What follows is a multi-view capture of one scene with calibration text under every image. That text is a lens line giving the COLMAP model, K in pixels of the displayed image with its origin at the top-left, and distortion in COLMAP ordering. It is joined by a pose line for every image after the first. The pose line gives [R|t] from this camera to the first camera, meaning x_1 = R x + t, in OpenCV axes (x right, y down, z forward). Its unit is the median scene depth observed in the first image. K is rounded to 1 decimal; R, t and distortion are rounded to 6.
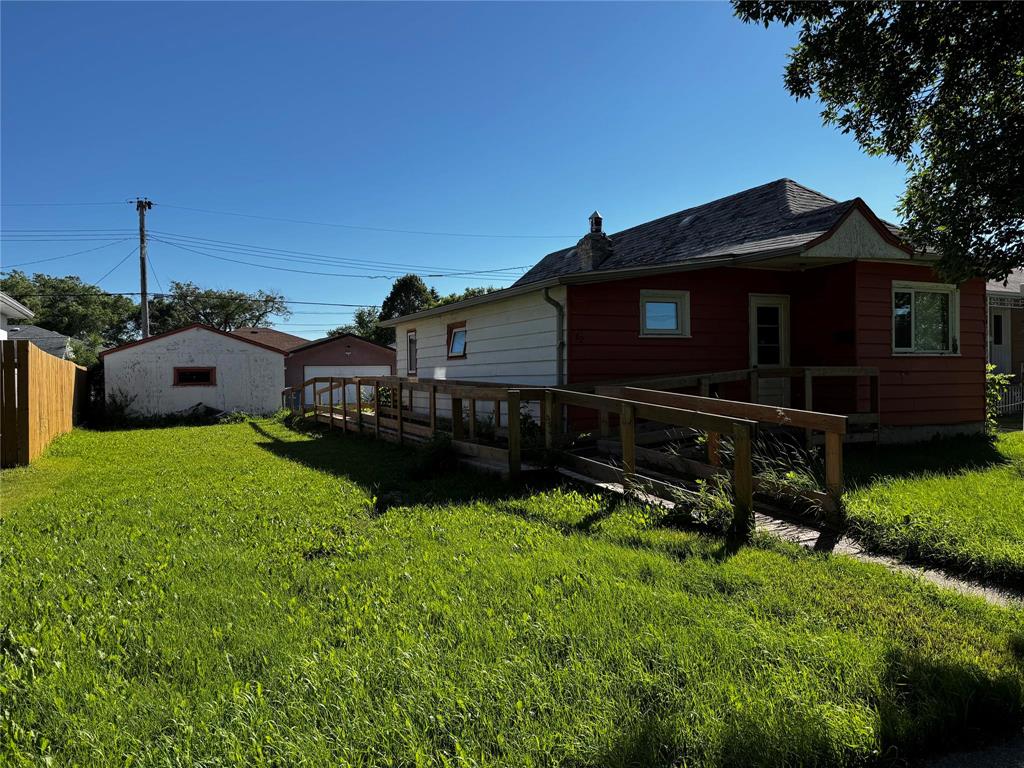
lens RADIAL K [[727.9, 0, 511.4], [0, 727.9, 382.8], [0, 0, 1]] dist [0.006828, -0.014018]
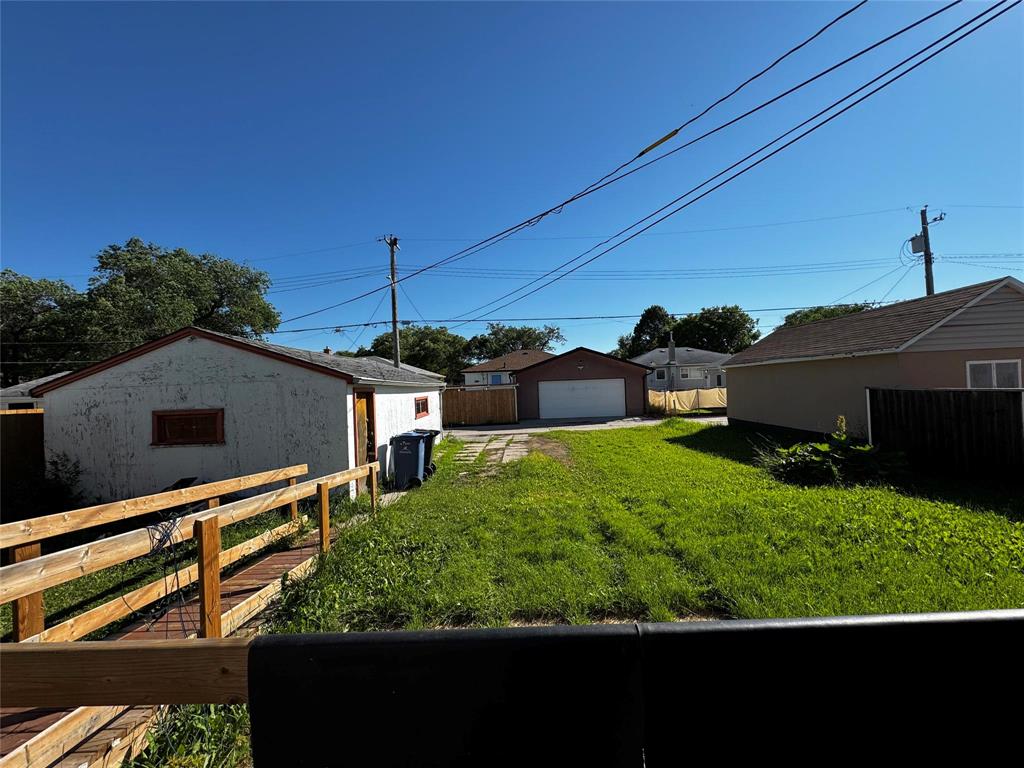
lens RADIAL K [[406.9, 0, 518.0], [0, 406.9, 381.6], [0, 0, 1]] dist [-0.002183, 0.000061]
pose [[0.887701, -0.020193, -0.459978, -0.209214], [0.019196, 0.999792, -0.006845, -0.091990], [0.460021, -0.002754, 0.887904, 2.188255]]
